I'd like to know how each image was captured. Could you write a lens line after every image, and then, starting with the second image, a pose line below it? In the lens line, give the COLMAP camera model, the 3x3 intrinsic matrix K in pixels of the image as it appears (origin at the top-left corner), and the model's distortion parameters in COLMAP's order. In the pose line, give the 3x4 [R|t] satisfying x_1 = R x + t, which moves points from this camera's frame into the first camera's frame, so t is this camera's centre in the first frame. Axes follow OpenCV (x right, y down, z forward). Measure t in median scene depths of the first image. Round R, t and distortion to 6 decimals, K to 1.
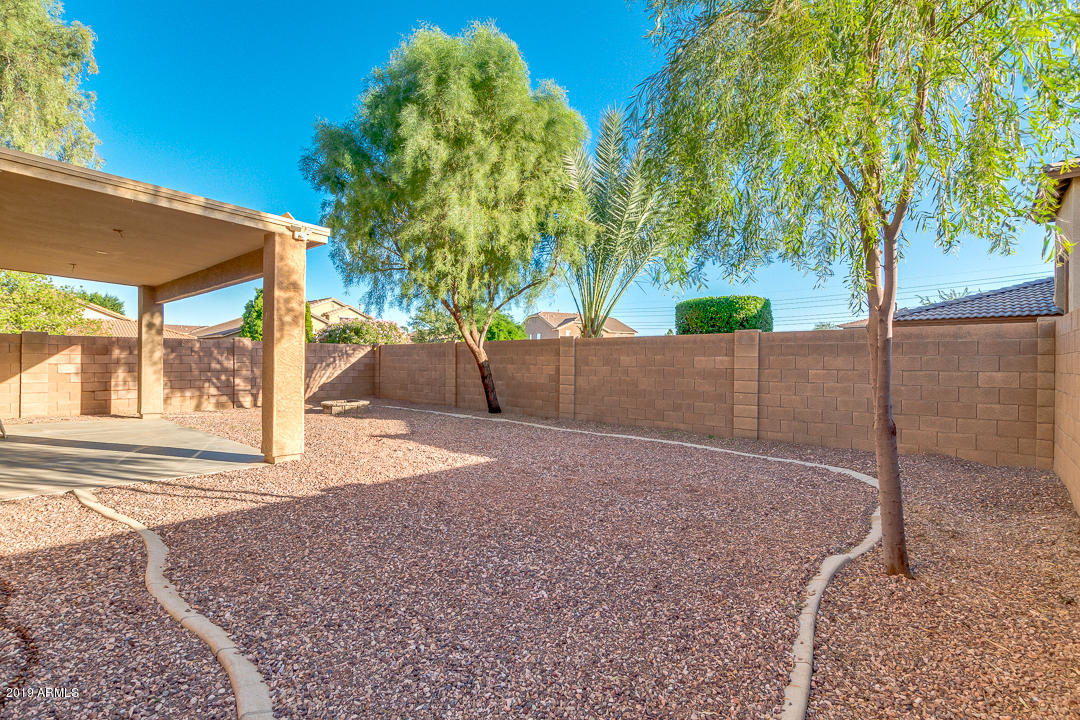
lens RADIAL K [[504.9, 0, 542.0], [0, 504.9, 357.6], [0, 0, 1]] dist [0.010573, -0.000474]
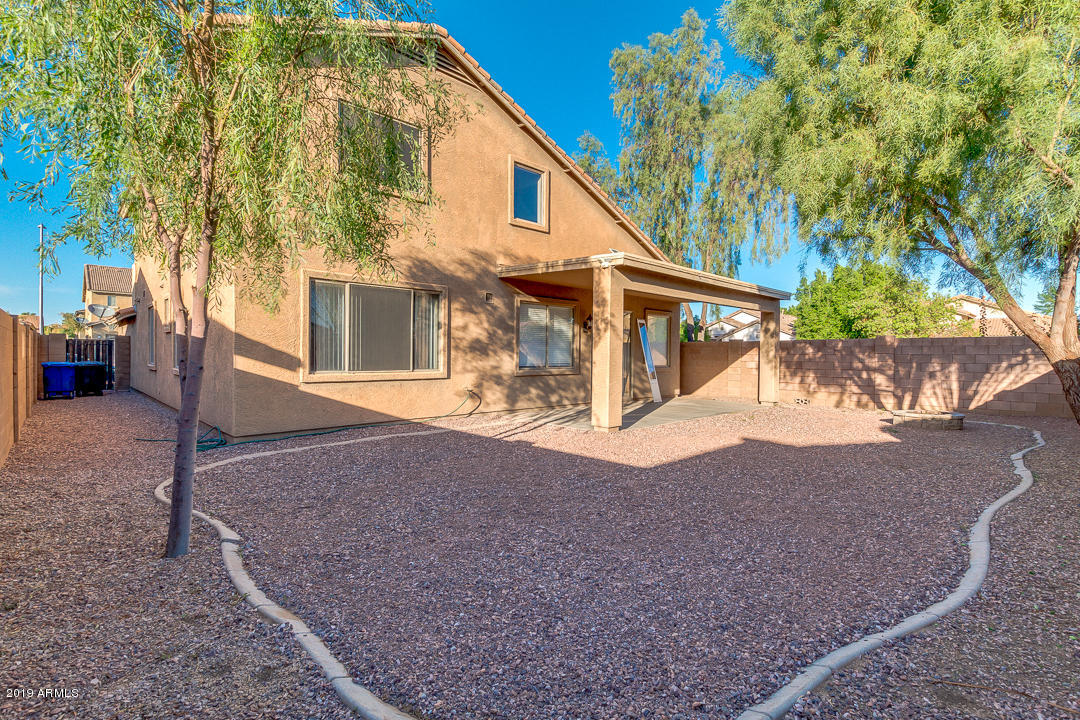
lens RADIAL K [[501.1, 0, 545.8], [0, 501.1, 350.1], [0, 0, 1]] dist [0.002043, -0.000630]
pose [[-0.124060, -0.020334, -0.992066, 0.519005], [0.000114, 0.999790, -0.020506, 0.009468], [0.992275, -0.002657, -0.124032, 0.608637]]
